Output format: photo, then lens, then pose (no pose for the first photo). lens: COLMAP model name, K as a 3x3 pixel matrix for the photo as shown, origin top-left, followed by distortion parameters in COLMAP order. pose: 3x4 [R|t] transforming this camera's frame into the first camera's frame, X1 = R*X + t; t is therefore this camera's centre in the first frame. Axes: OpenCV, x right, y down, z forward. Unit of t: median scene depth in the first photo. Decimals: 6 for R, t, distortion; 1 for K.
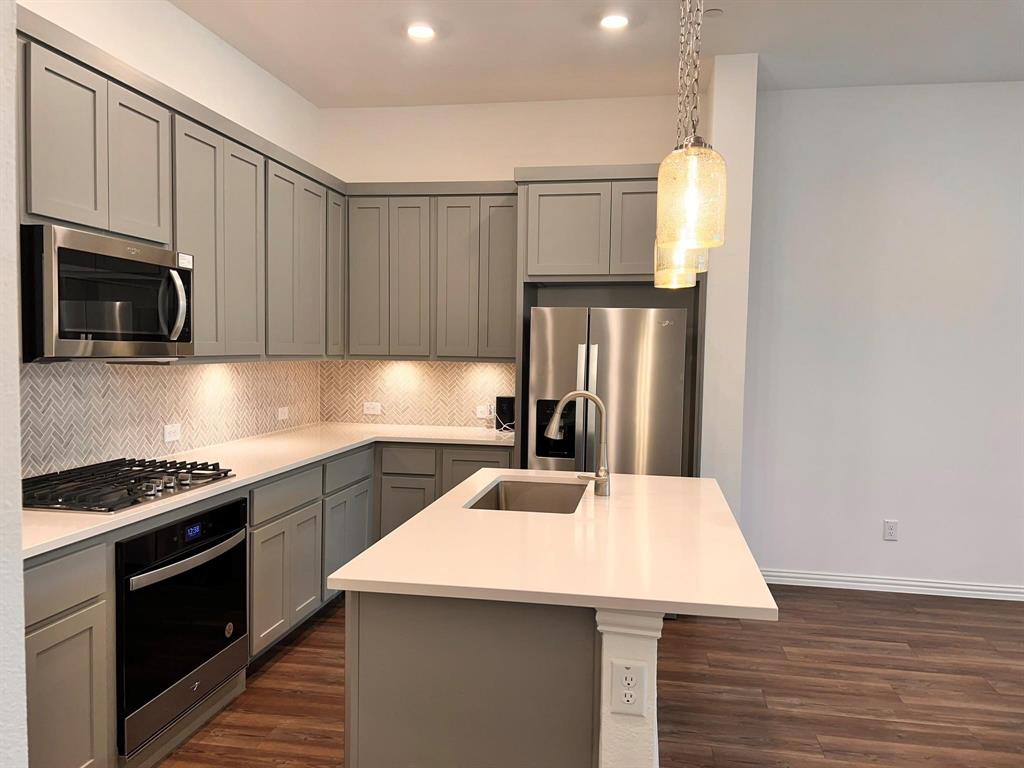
lens RADIAL K [[770.3, 0, 512.0], [0, 770.3, 384.0], [0, 0, 1]] dist [0.112112, -0.245942]
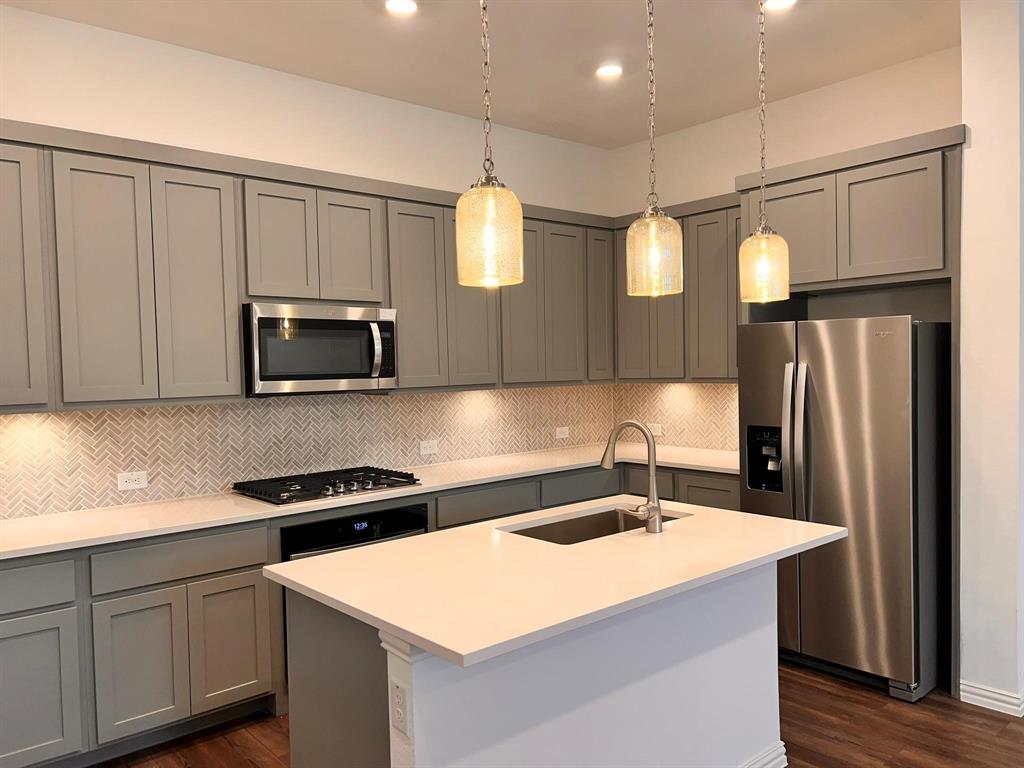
lens RADIAL K [[767.6, 0, 512.0], [0, 767.6, 384.0], [0, 0, 1]] dist [0.059239, -0.067469]
pose [[0.772610, -0.017736, -0.634633, 0.462631], [0.007351, 0.999793, -0.018992, -0.015480], [0.634838, 0.010008, 0.772580, 0.131241]]
